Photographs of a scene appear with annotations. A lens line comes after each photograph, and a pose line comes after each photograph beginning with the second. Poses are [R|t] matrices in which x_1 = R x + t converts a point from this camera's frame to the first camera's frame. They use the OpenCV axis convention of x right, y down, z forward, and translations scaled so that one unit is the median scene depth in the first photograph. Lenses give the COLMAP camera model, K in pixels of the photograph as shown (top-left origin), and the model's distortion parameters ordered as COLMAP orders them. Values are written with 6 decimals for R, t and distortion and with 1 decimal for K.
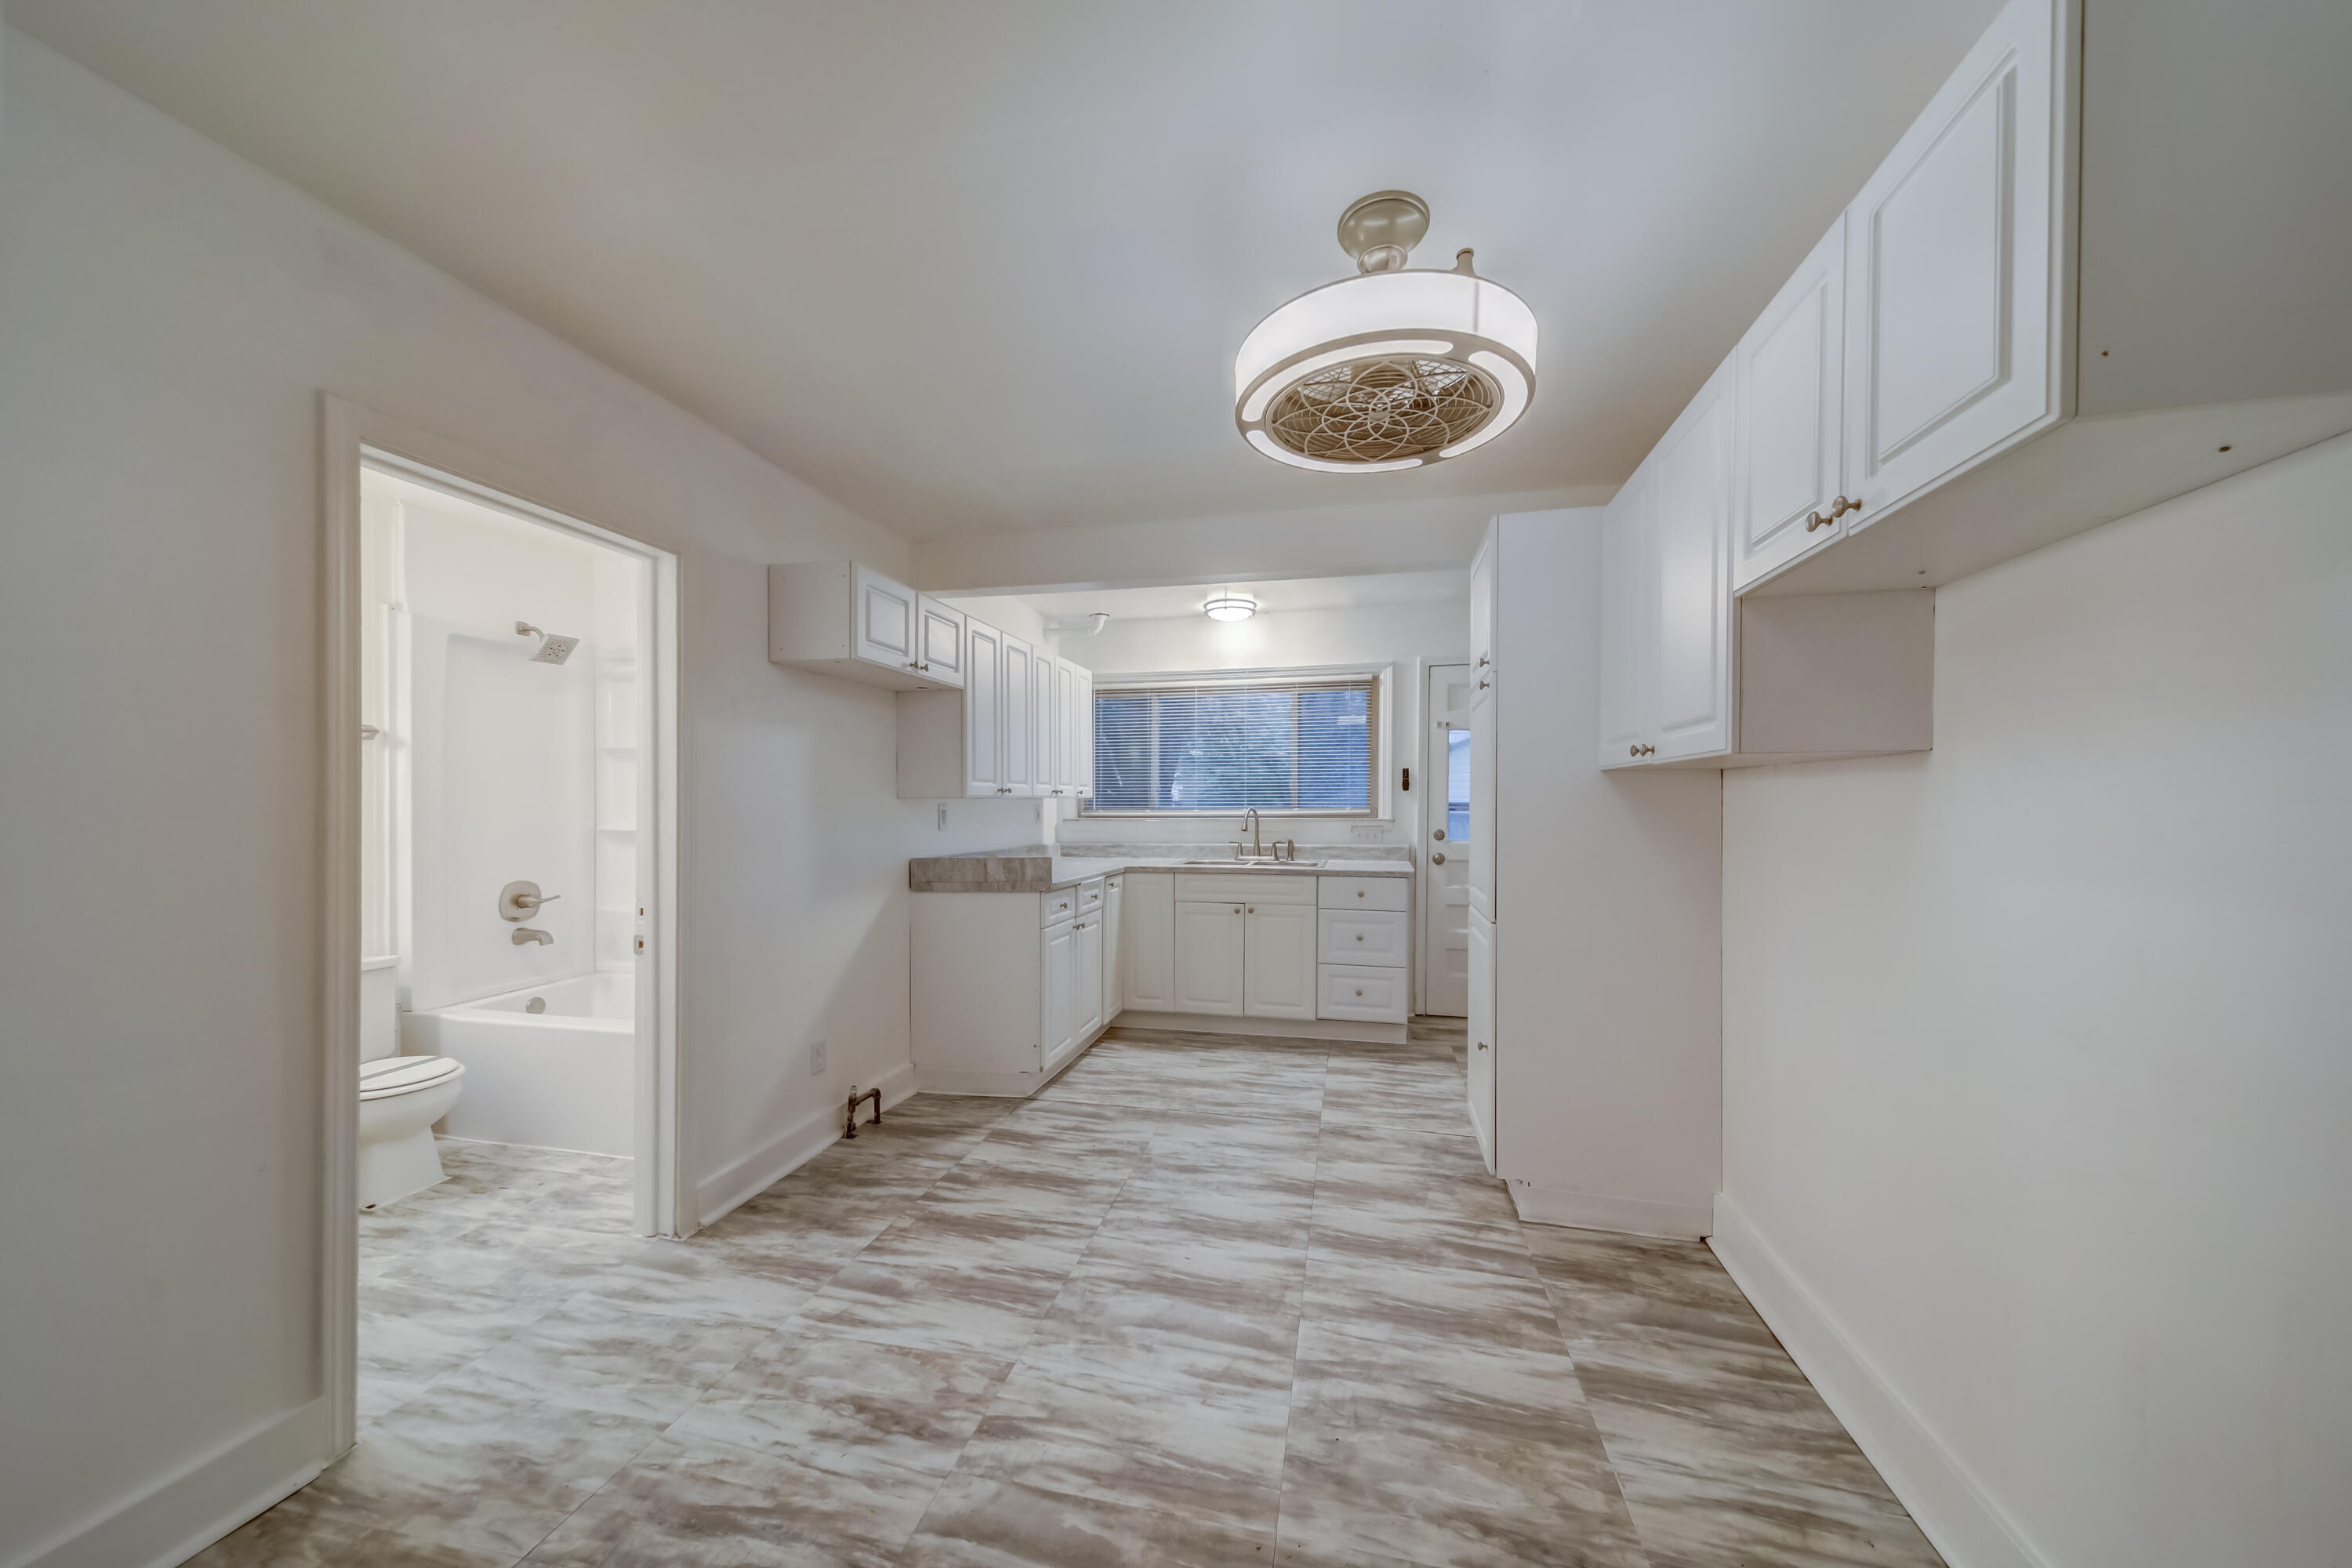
lens RADIAL K [[814.1, 0, 1169.5], [0, 814.1, 801.6], [0, 0, 1]] dist [0.002624, -0.000003]
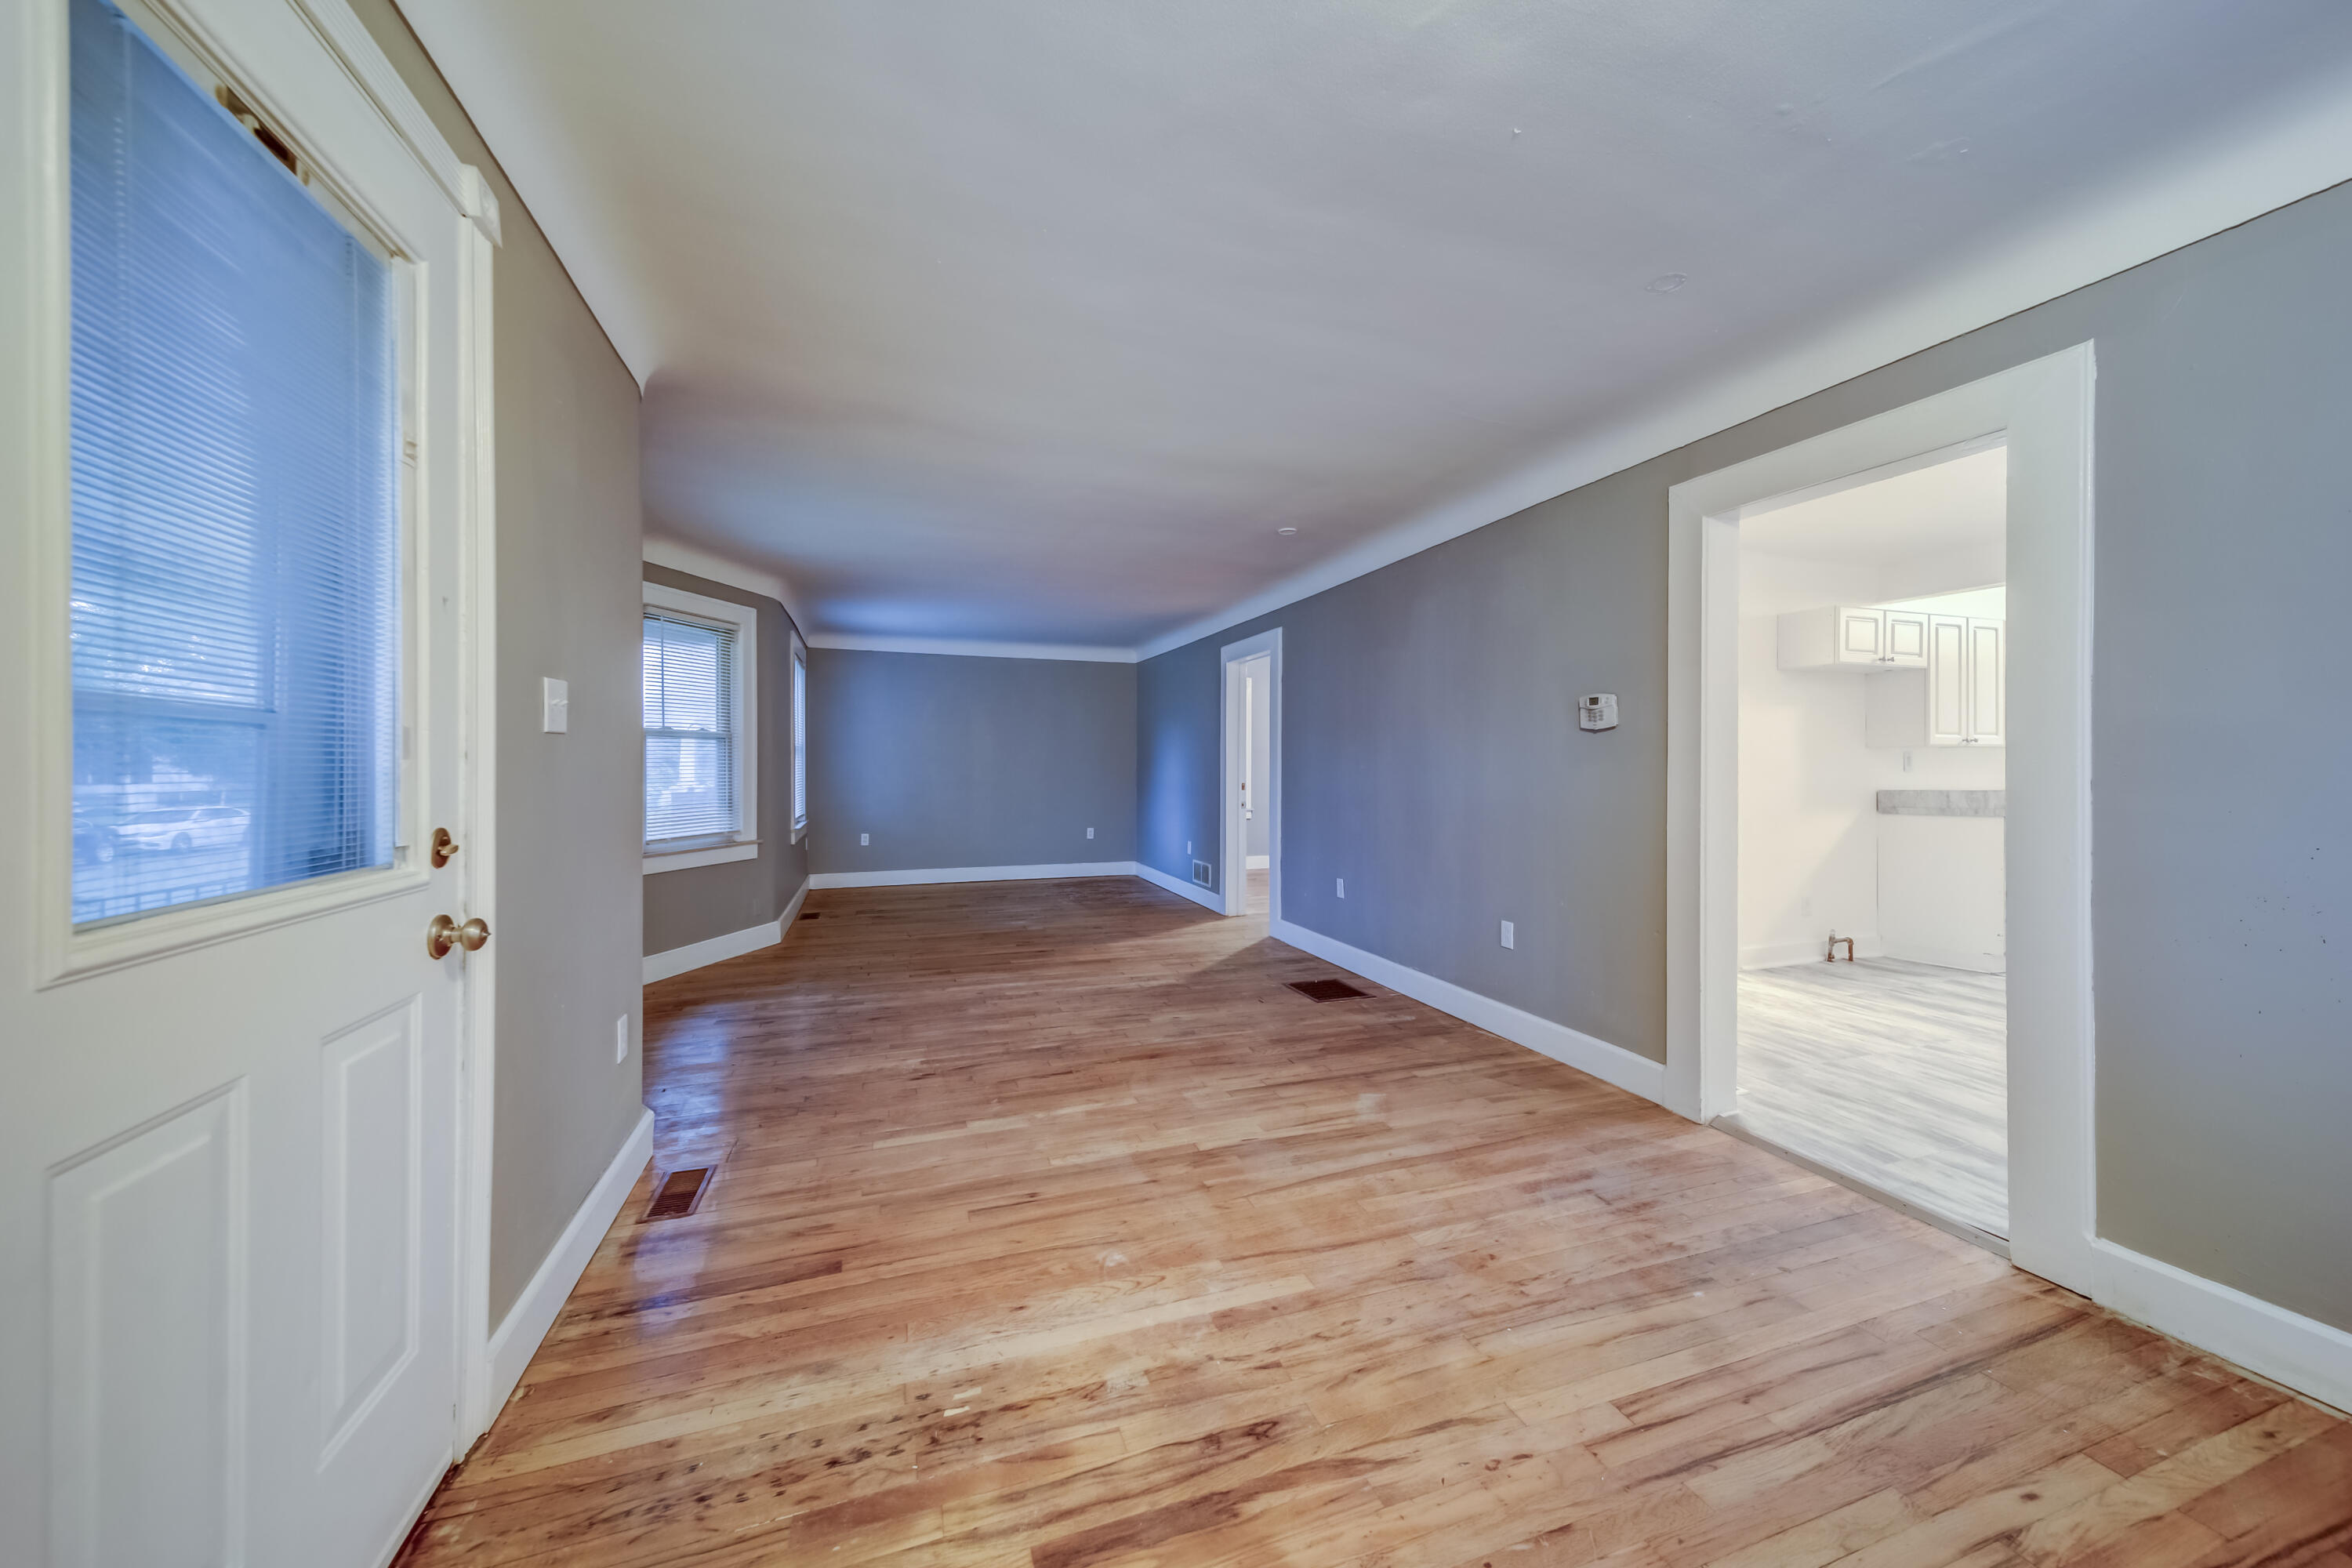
lens RADIAL K [[814.1, 0, 1159.5], [0, 814.1, 770.2], [0, 0, 1]] dist [0.002624, -0.000003]
pose [[0.527677, 0.000251, -0.849445, 0.249795], [-0.001238, 0.999999, -0.000473, 0.039101], [0.849444, 0.001301, 0.527676, -0.885915]]
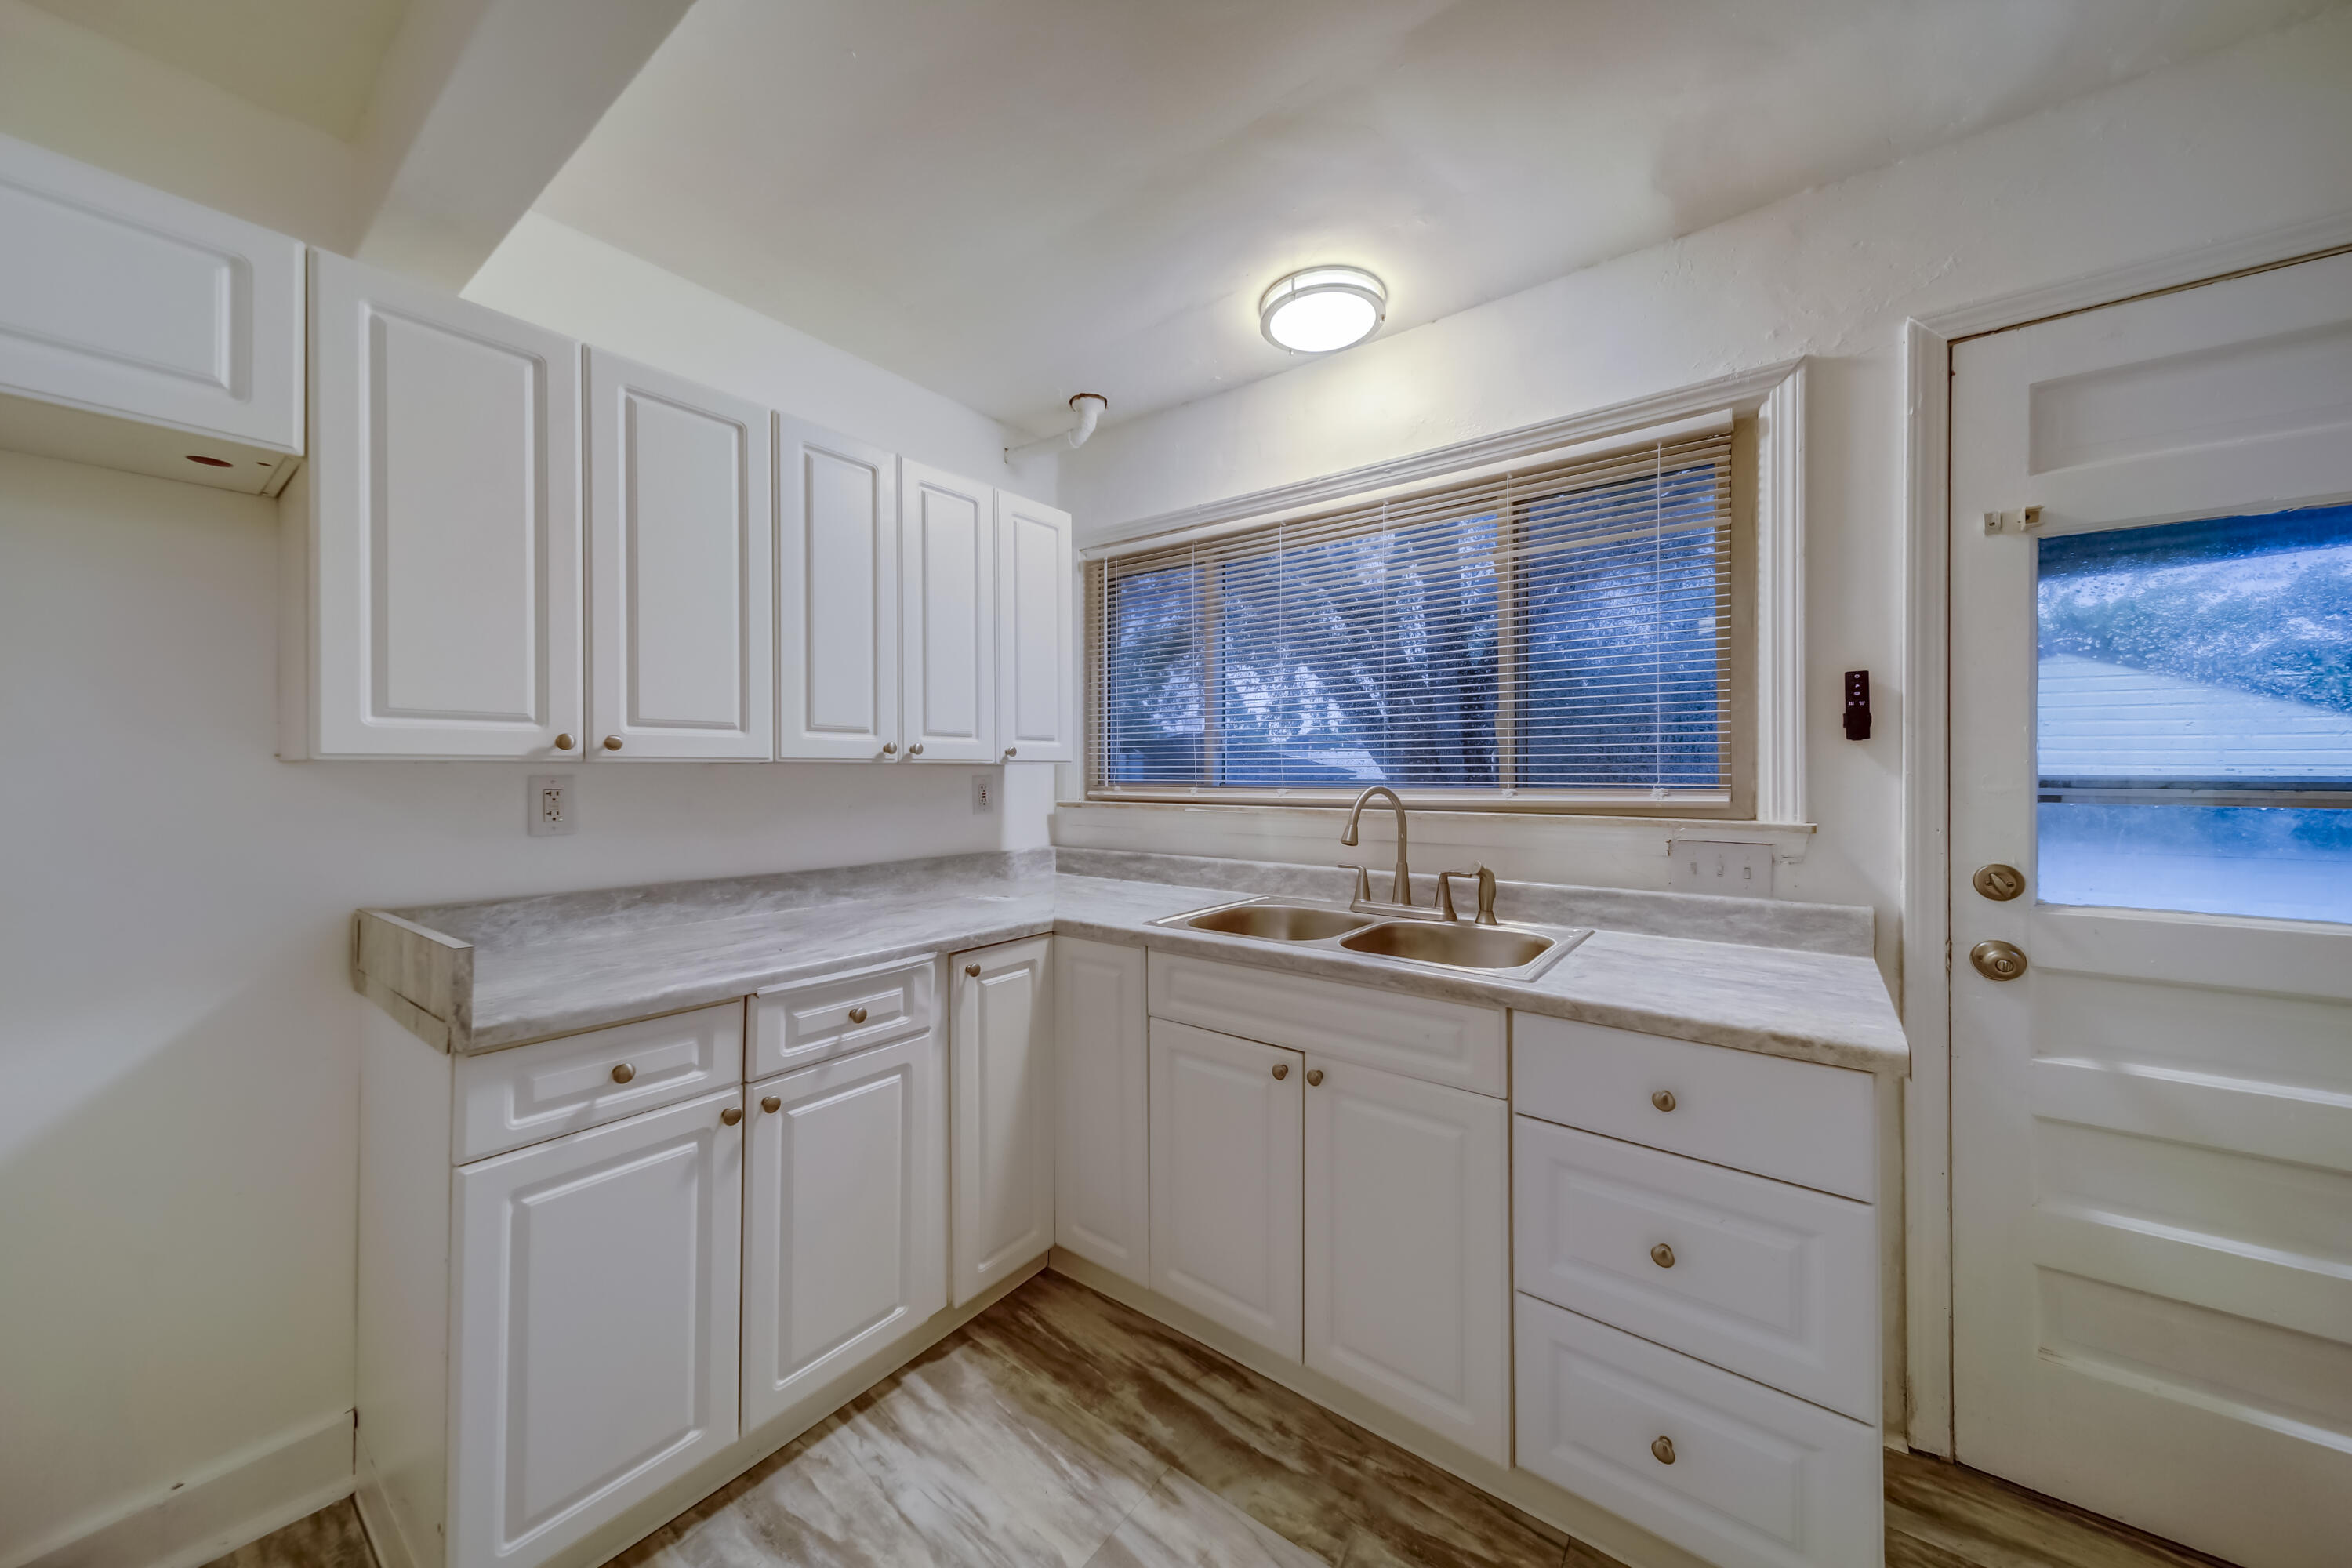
lens RADIAL K [[814.1, 0, 1147.9], [0, 814.1, 753.6], [0, 0, 1]] dist [0.002624, -0.000003]
pose [[0.909243, -0.007570, -0.416197, 0.166111], [0.000767, 0.999863, -0.016509, -0.002584], [0.416265, 0.014692, 0.909125, 0.580877]]
